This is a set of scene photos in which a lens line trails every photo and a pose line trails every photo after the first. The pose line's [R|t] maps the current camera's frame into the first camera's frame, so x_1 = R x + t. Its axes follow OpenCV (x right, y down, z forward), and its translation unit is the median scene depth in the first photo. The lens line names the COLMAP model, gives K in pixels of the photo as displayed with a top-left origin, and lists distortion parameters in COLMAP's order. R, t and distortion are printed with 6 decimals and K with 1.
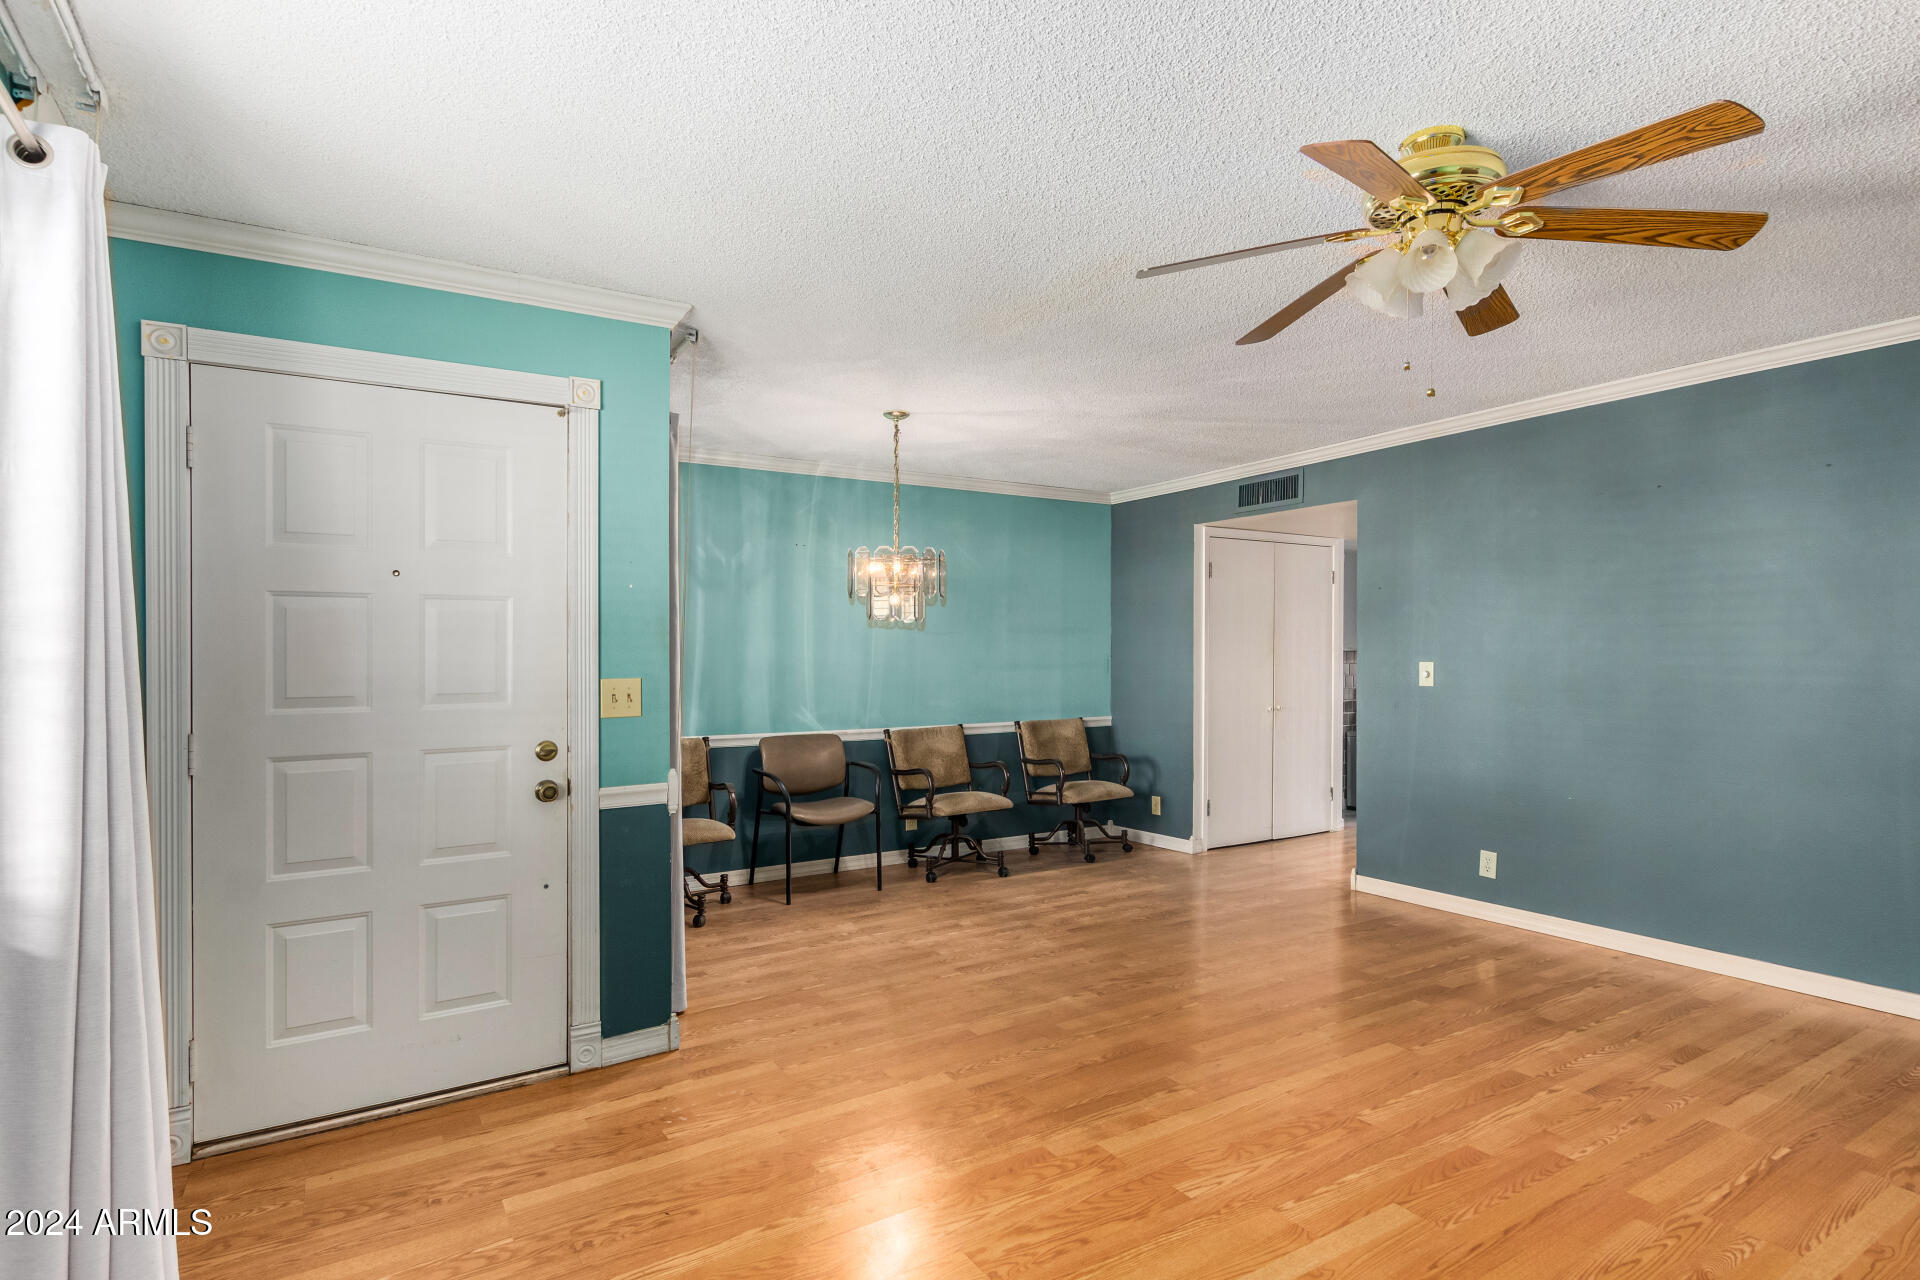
lens RADIAL K [[1023.9, 0, 1040.9], [0, 1023.9, 641.5], [0, 0, 1]] dist [-0.002194, -0.009654]
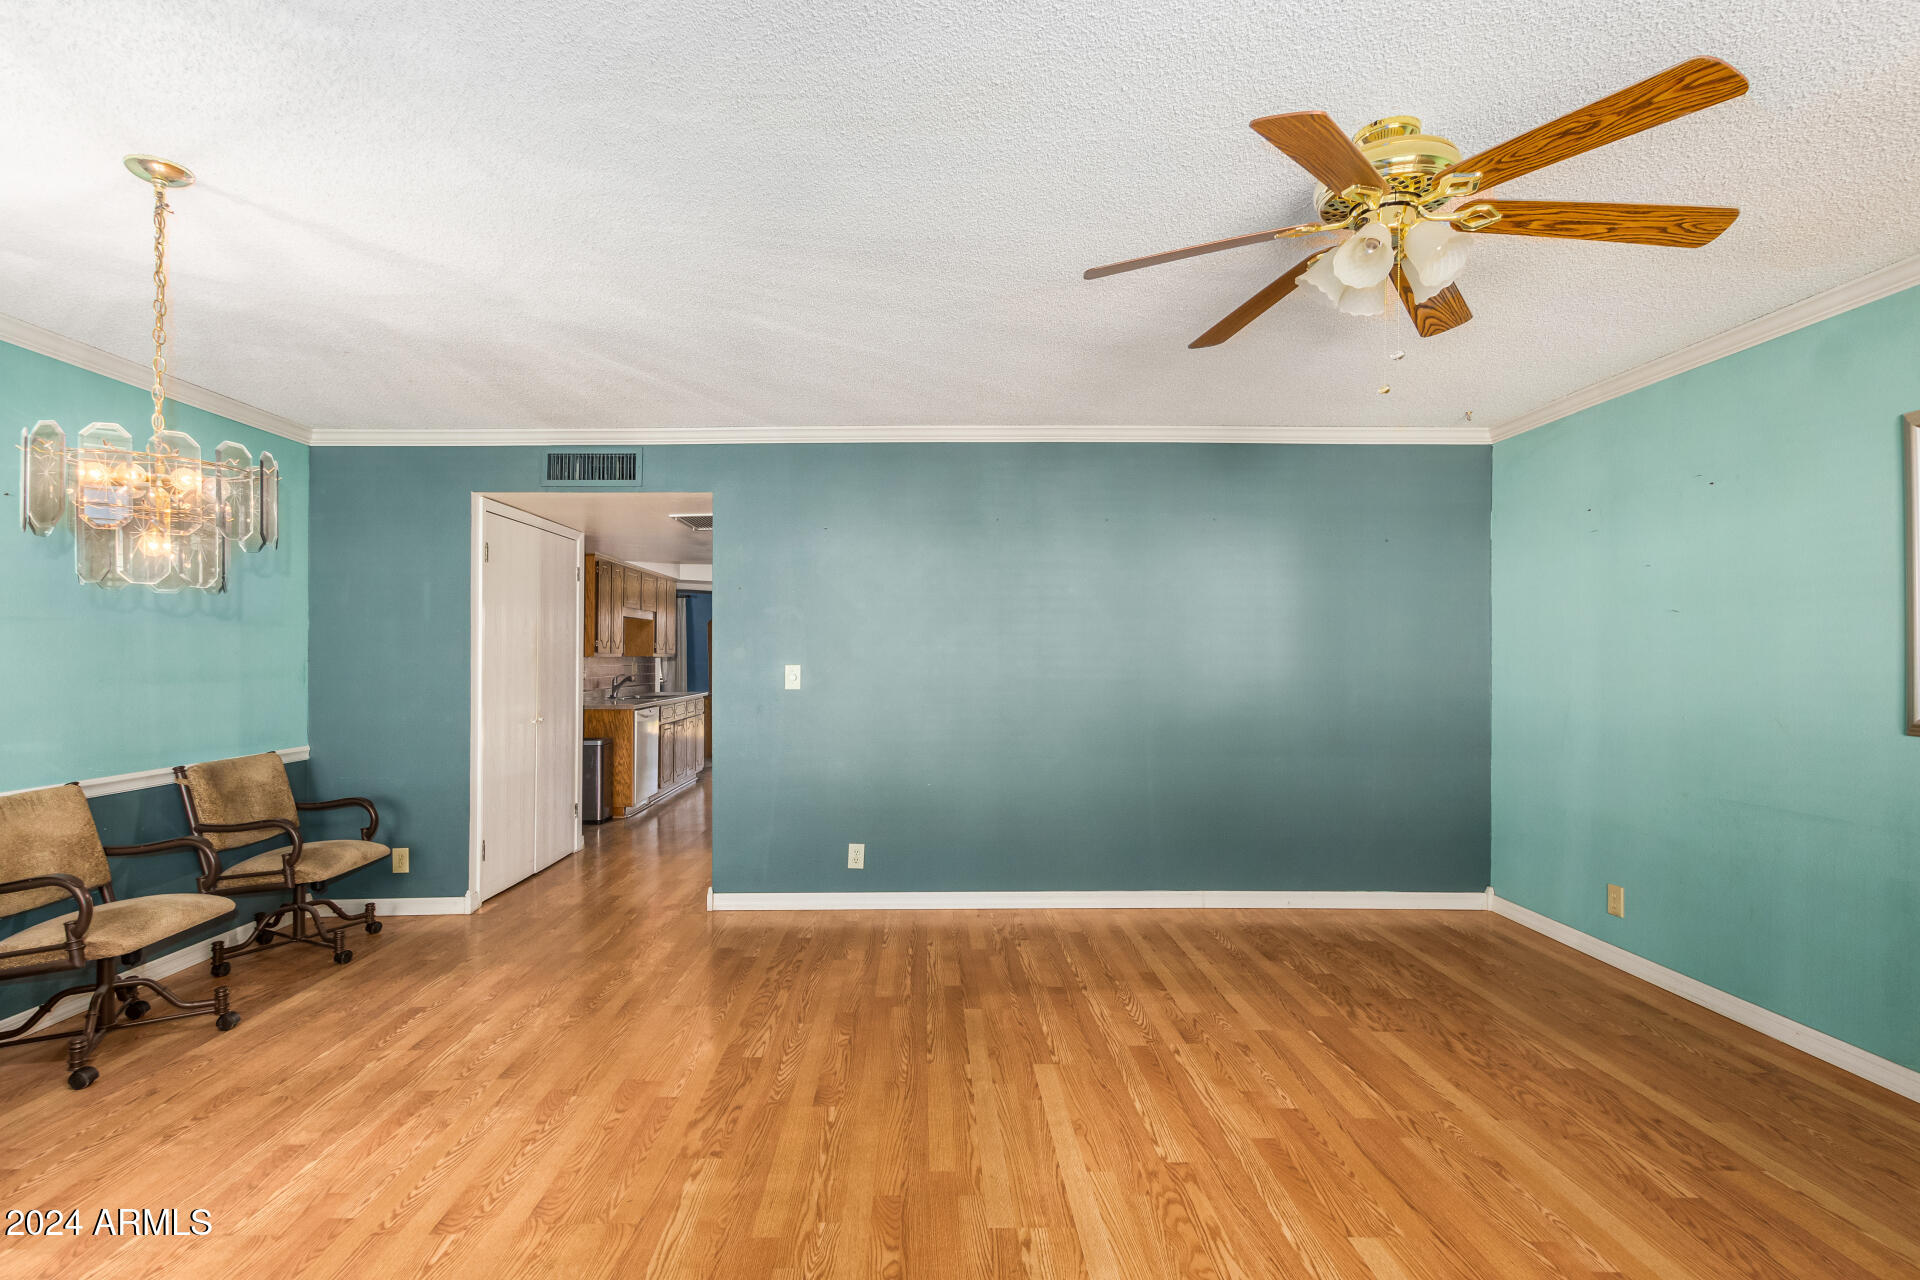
lens RADIAL K [[869.0, 0, 956.5], [0, 869.0, 652.3], [0, 0, 1]] dist [0.007718, -0.007794]
pose [[0.558647, 0.007141, 0.829375, -0.268117], [-0.008313, 0.999961, -0.003011, 0.009753], [-0.829364, -0.005212, 0.558685, 0.440574]]
